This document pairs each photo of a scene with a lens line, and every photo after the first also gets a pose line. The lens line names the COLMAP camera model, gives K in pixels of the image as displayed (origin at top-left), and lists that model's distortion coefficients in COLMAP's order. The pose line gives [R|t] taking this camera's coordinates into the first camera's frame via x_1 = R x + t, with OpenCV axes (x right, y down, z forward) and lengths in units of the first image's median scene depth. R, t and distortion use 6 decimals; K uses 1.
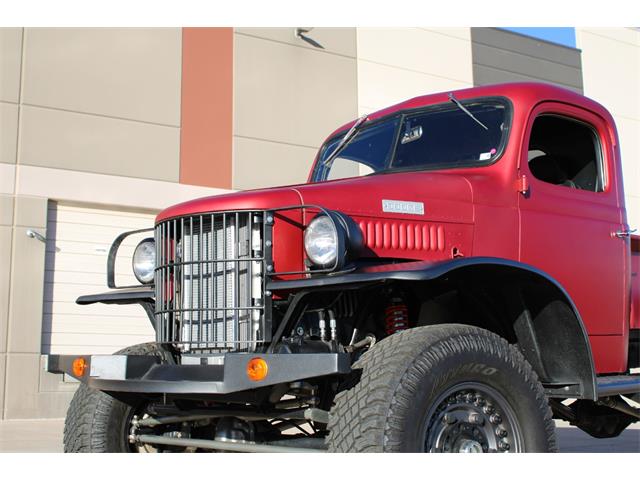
lens RADIAL K [[789.8, 0, 320.0], [0, 789.8, 240.0], [0, 0, 1]] dist [-0.050910, -0.015988]
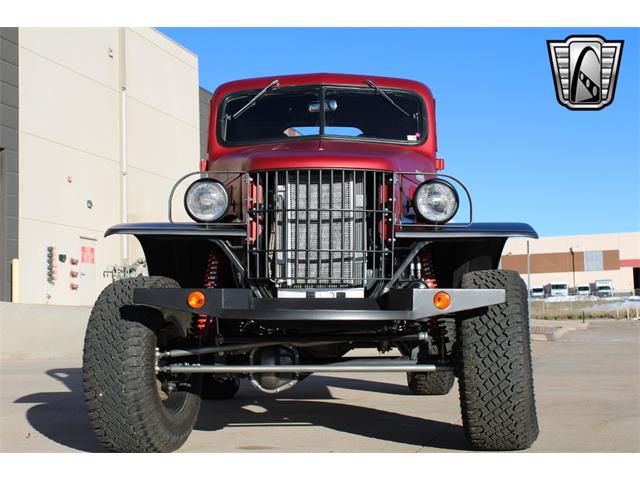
lens RADIAL K [[789.8, 0, 320.0], [0, 789.8, 240.0], [0, 0, 1]] dist [-0.050910, -0.015988]
pose [[0.801205, 0.052208, 0.596108, -0.814233], [-0.093873, 0.994818, 0.039042, 0.026635], [-0.590981, -0.087239, 0.801954, 0.069591]]
